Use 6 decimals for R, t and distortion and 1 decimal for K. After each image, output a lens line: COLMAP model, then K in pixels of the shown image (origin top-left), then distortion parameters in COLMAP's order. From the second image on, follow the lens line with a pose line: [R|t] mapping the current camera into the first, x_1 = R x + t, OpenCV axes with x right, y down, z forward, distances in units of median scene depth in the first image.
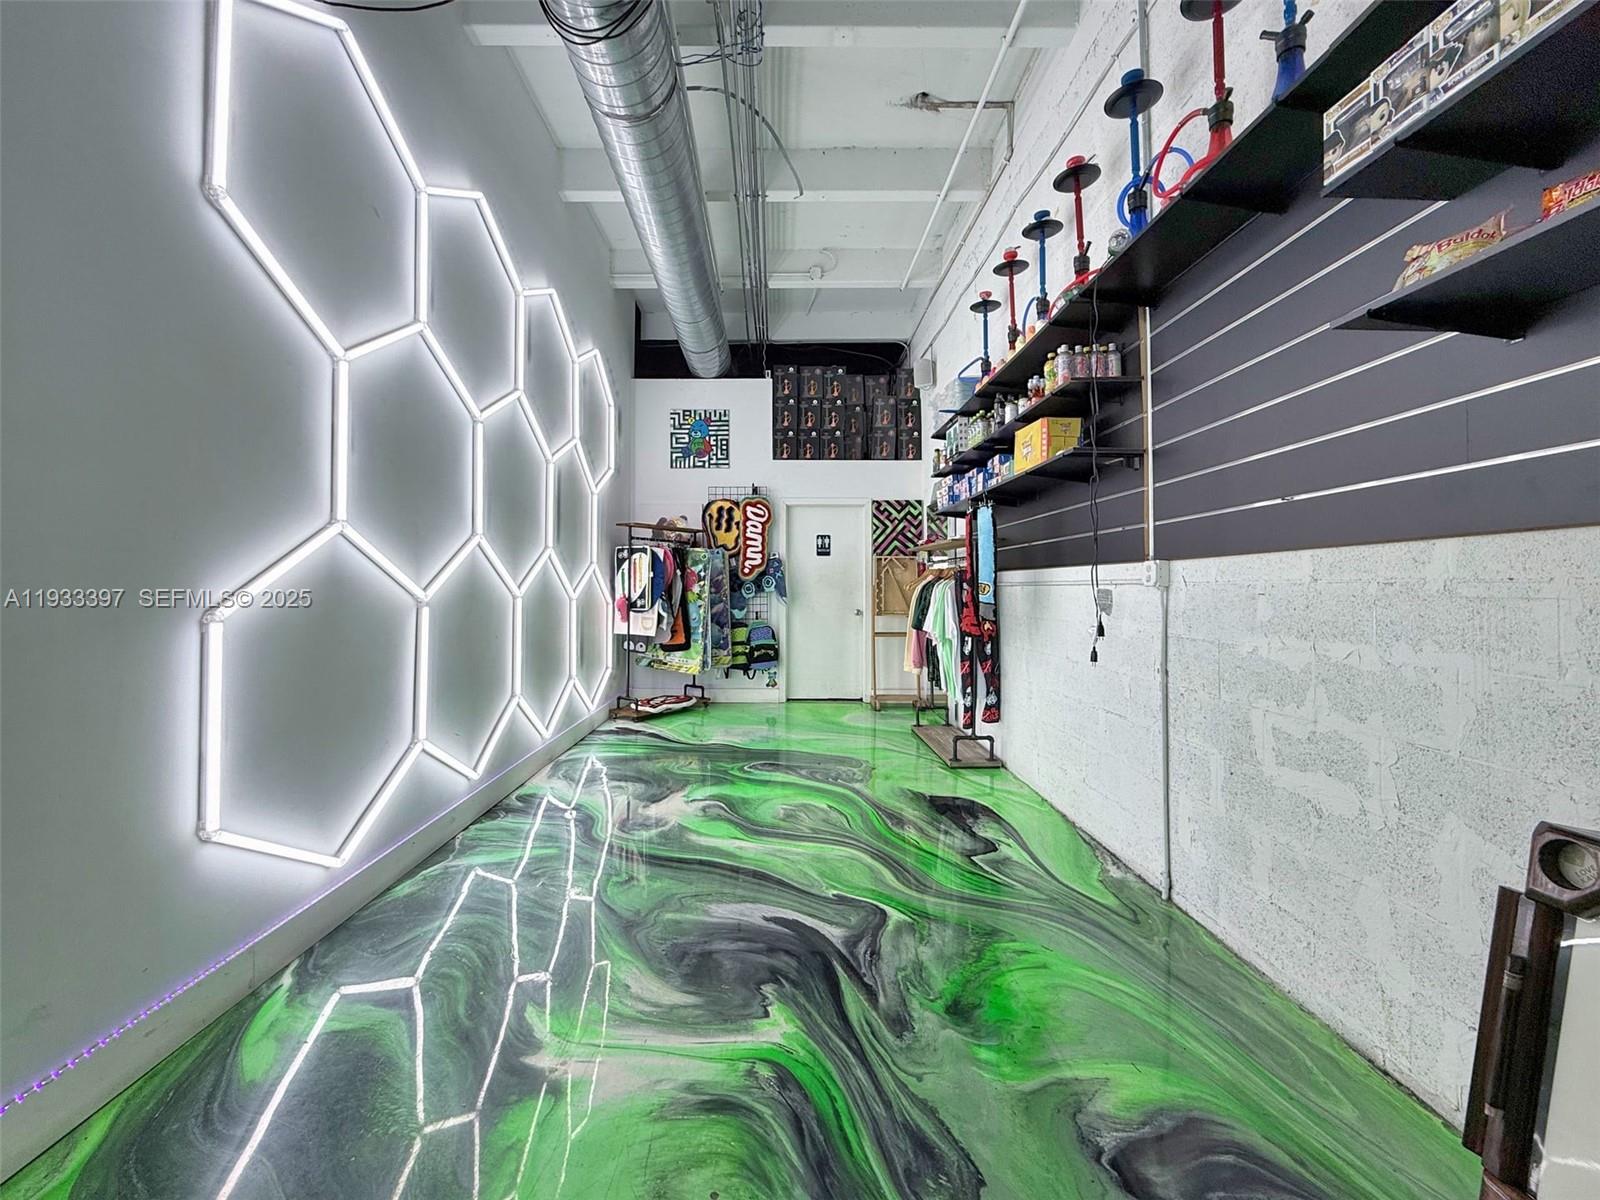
lens RADIAL K [[654.6, 0, 795.8], [0, 654.6, 576.8], [0, 0, 1]] dist [0.000085, -0.000003]
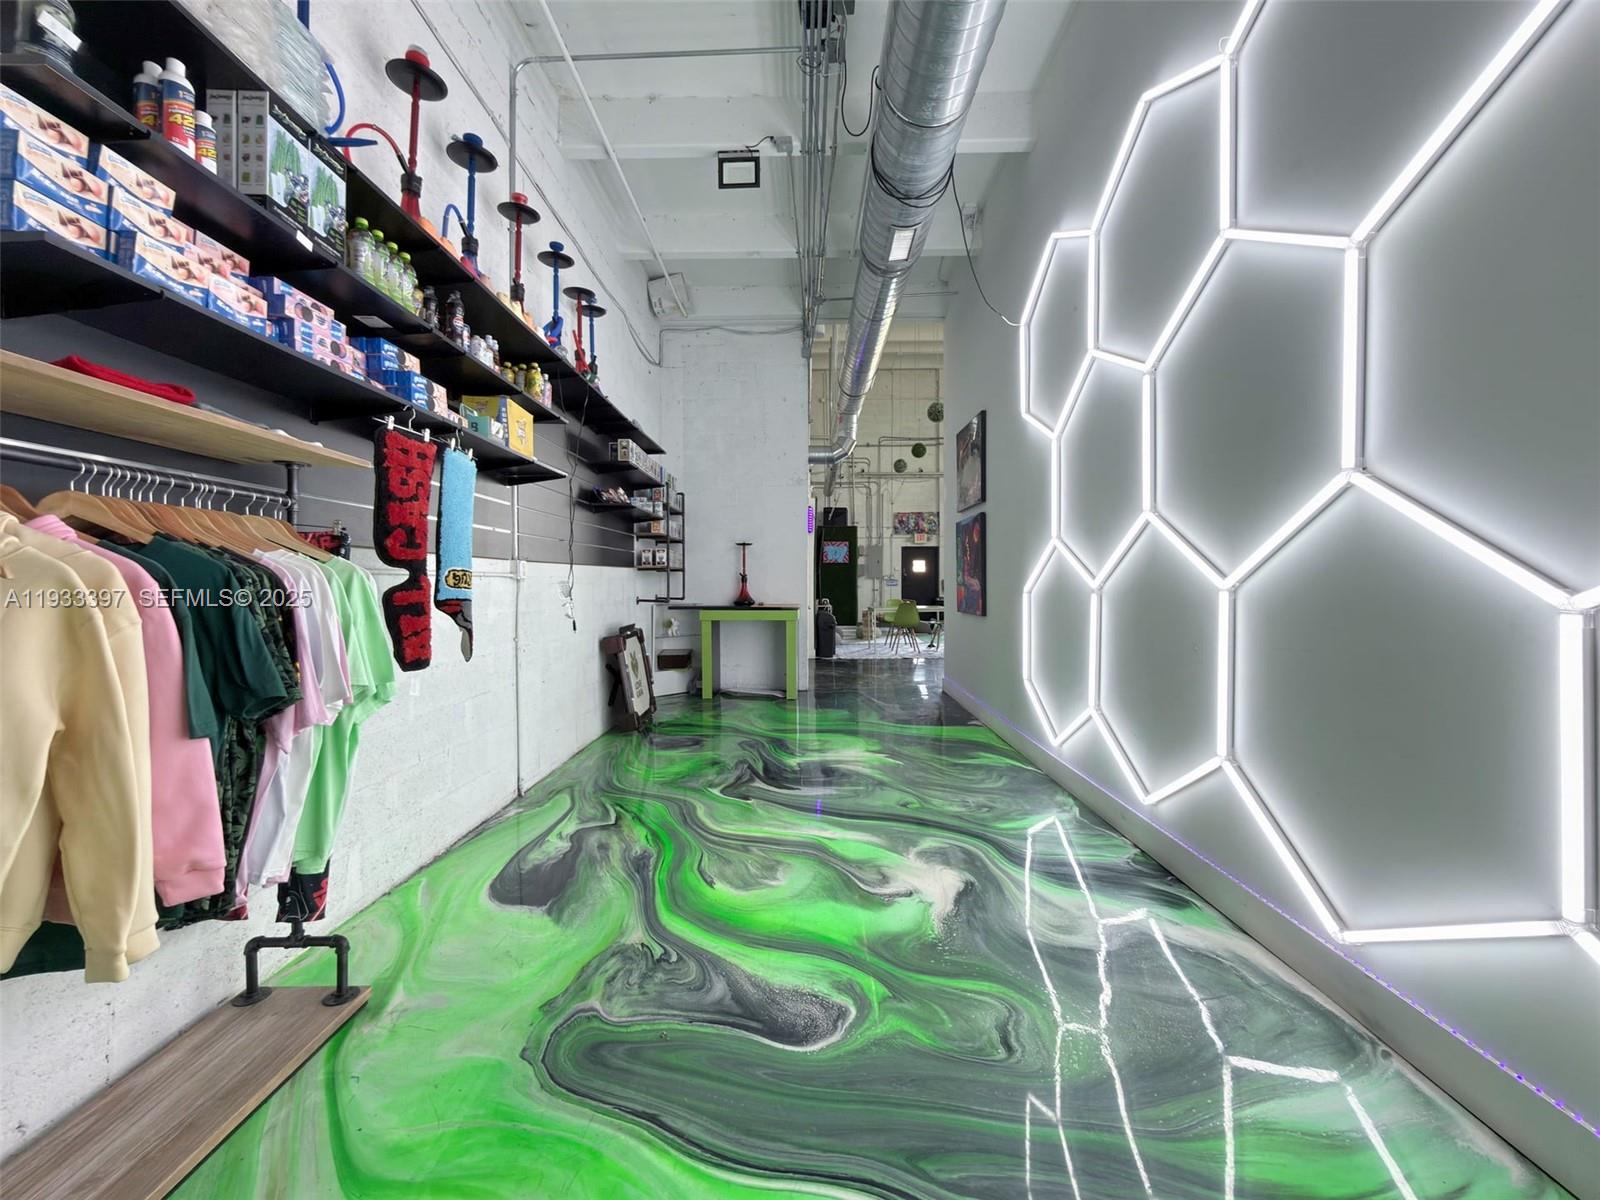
lens RADIAL K [[649.0, 0, 798.8], [0, 649.0, 585.1], [0, 0, 1]] dist [0.000285, 0.000001]
pose [[-0.999211, 0.002906, 0.039605, -0.044588], [0.002335, 0.999893, -0.014471, 0.022076], [-0.039643, -0.014367, -0.999111, 1.052701]]
